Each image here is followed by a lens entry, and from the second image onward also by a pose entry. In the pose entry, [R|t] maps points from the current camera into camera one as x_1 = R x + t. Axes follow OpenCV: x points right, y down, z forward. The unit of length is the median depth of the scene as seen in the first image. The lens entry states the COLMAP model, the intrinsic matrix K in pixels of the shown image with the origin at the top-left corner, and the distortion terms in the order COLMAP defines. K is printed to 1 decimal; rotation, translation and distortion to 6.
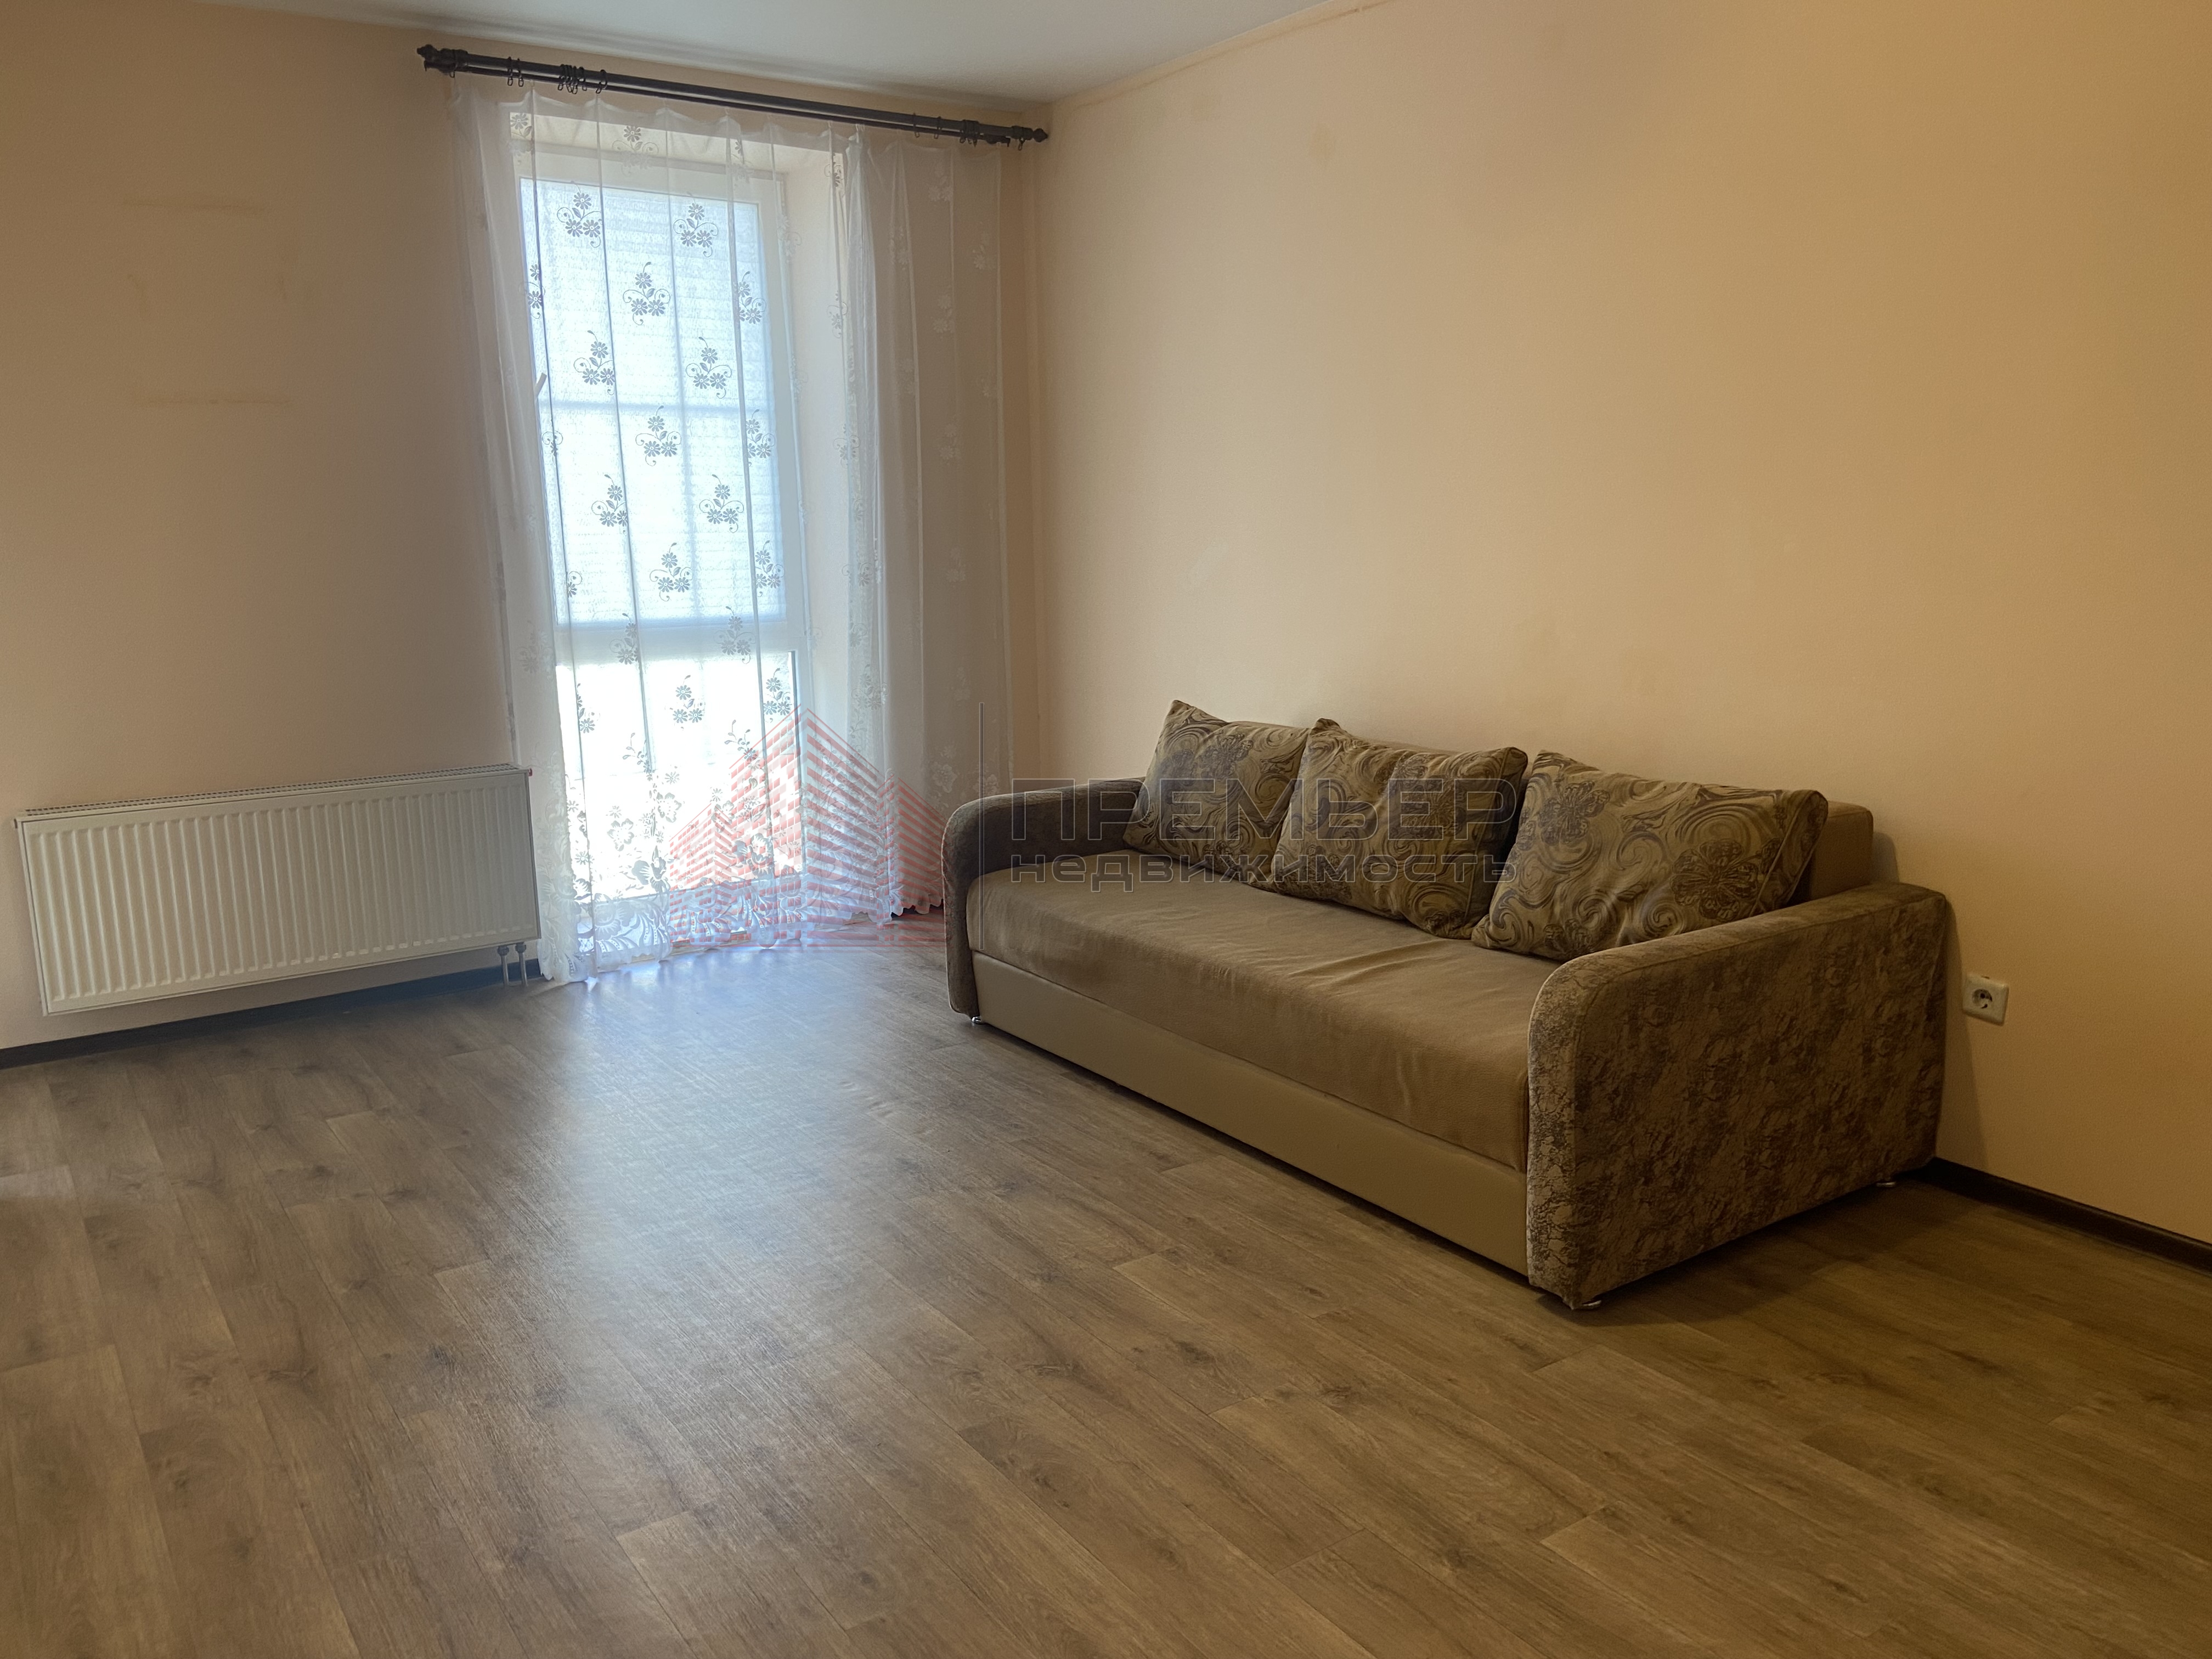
lens RADIAL K [[1670.4, 0, 1118.6], [0, 1670.4, 868.9], [0, 0, 1]] dist [0.038620, -0.057320]
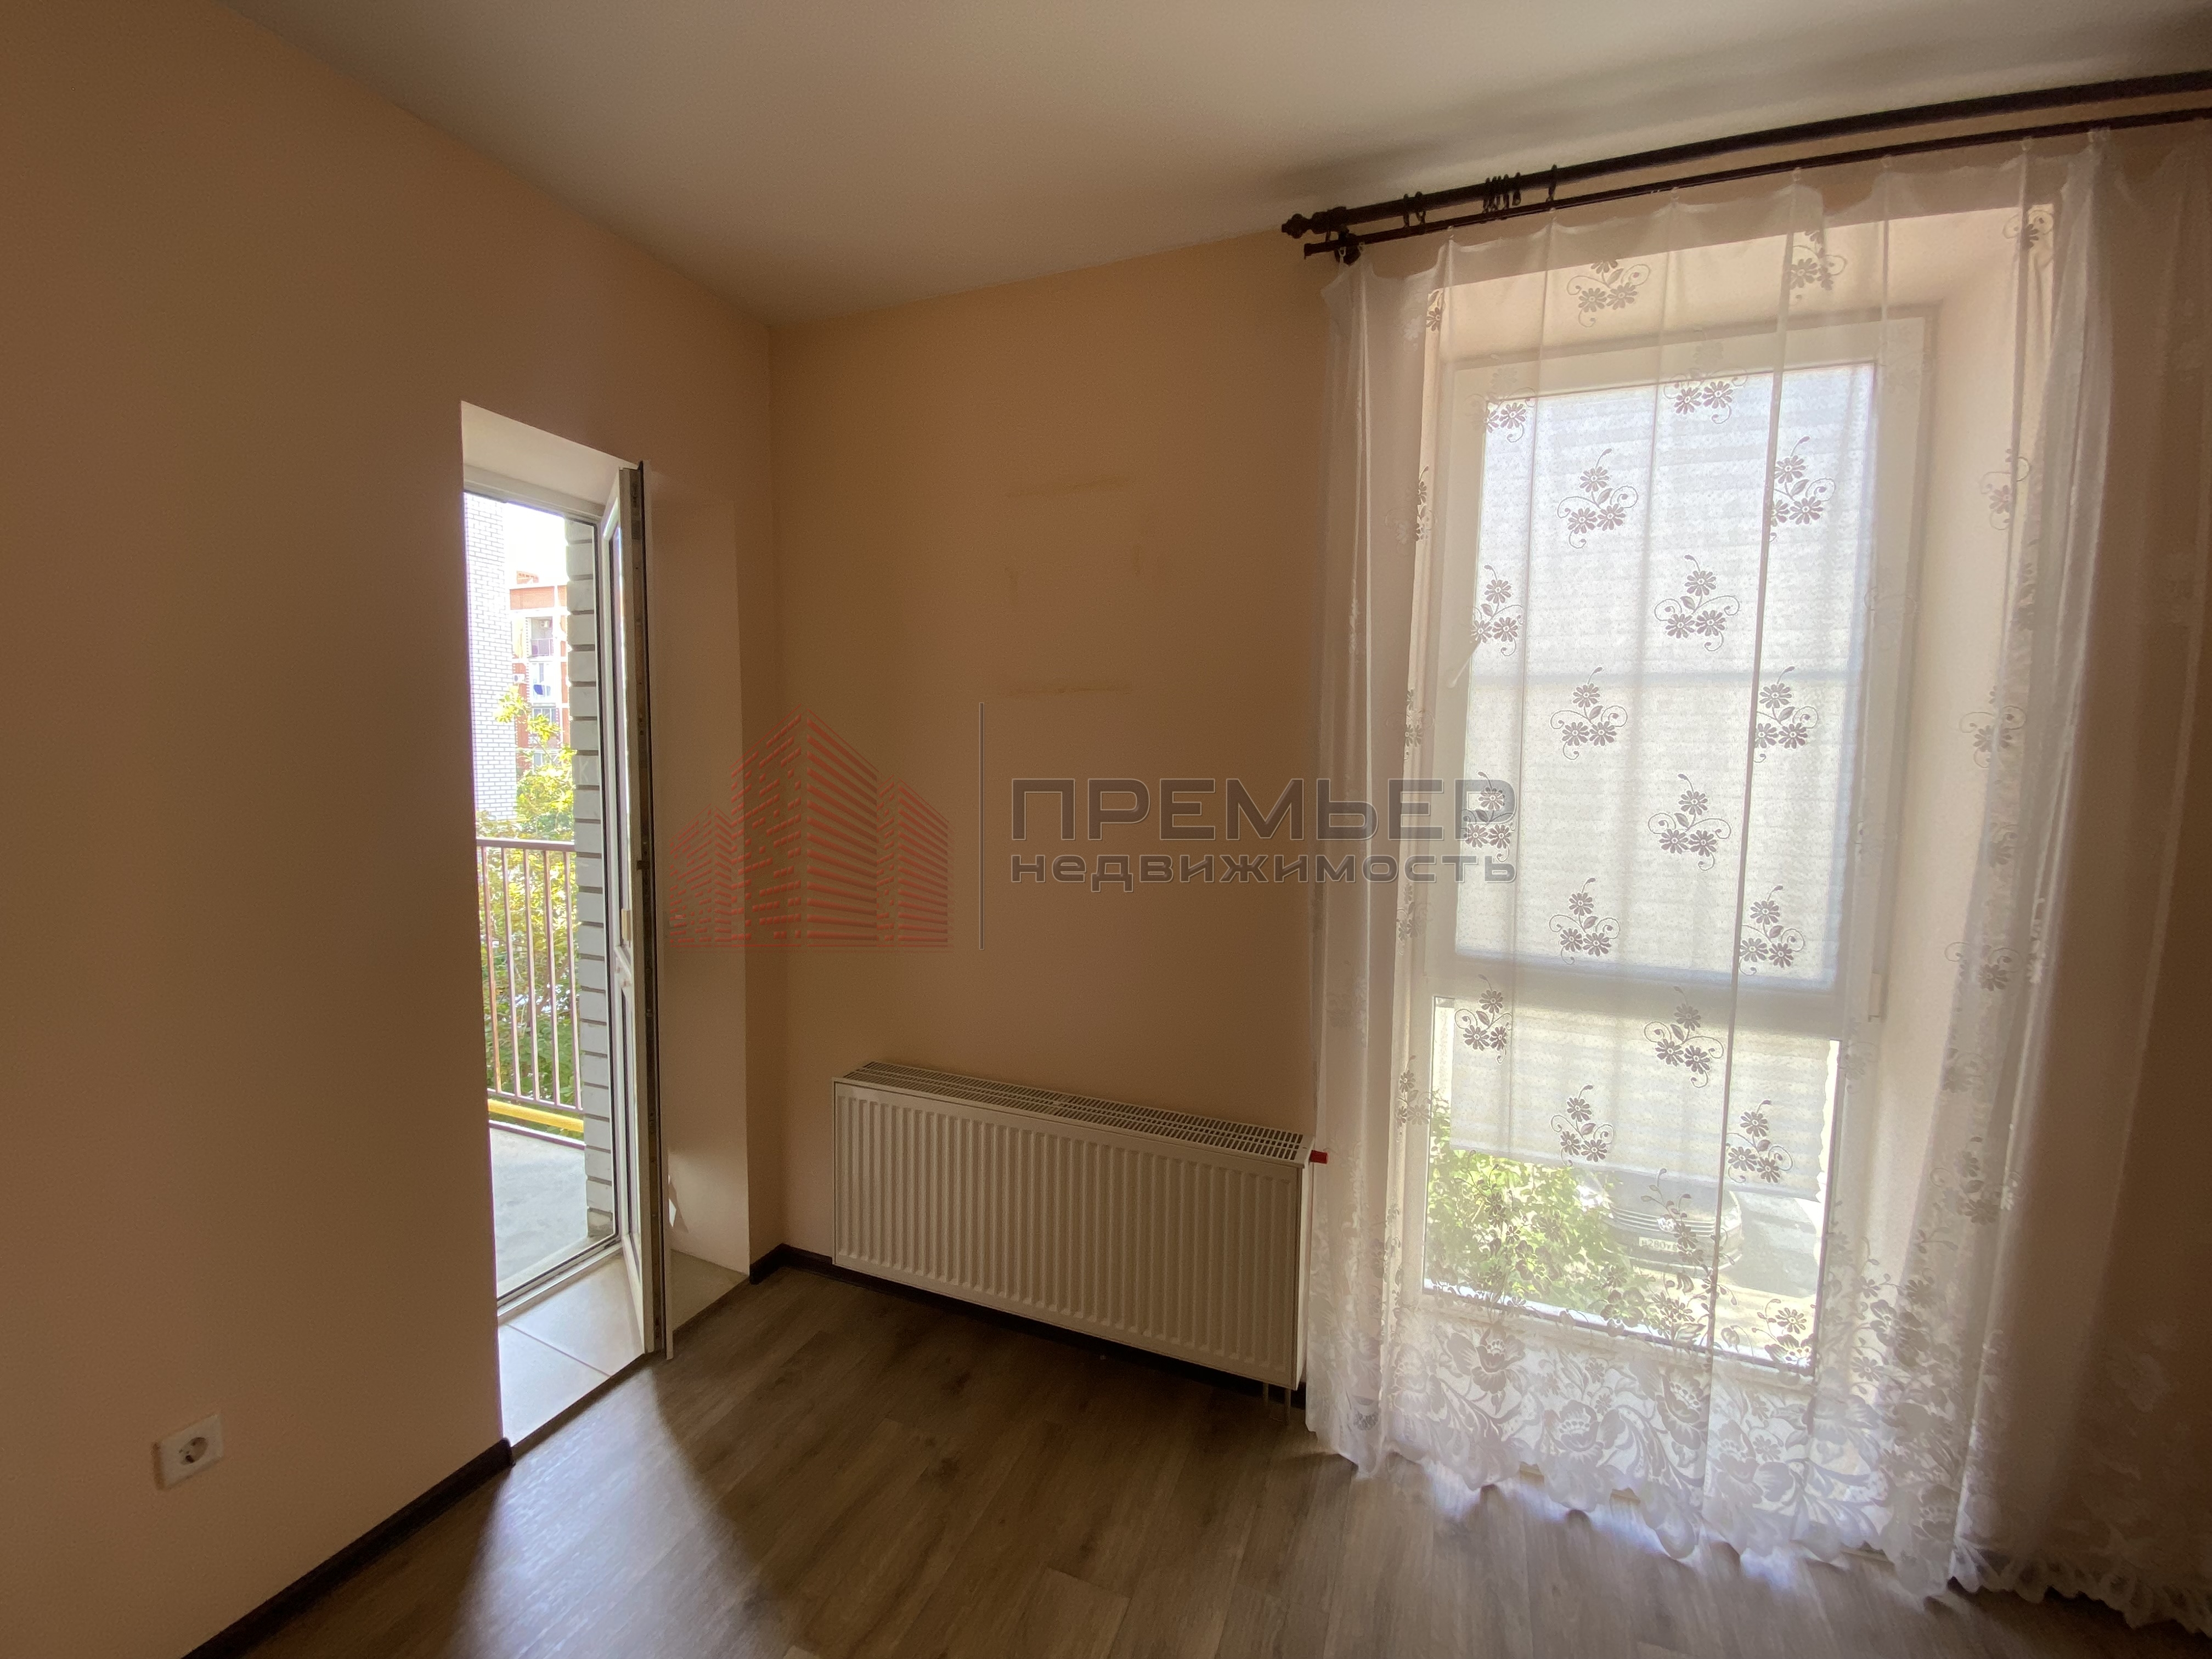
lens RADIAL K [[888.8, 0, 1108.1], [0, 888.8, 836.4], [0, 0, 1]] dist [-0.009150, -0.007884]
pose [[0.553376, 0.090810, -0.827967, -0.090416], [-0.192227, 0.981129, -0.020867, -0.167657], [0.810447, 0.170705, 0.560389, 0.660132]]
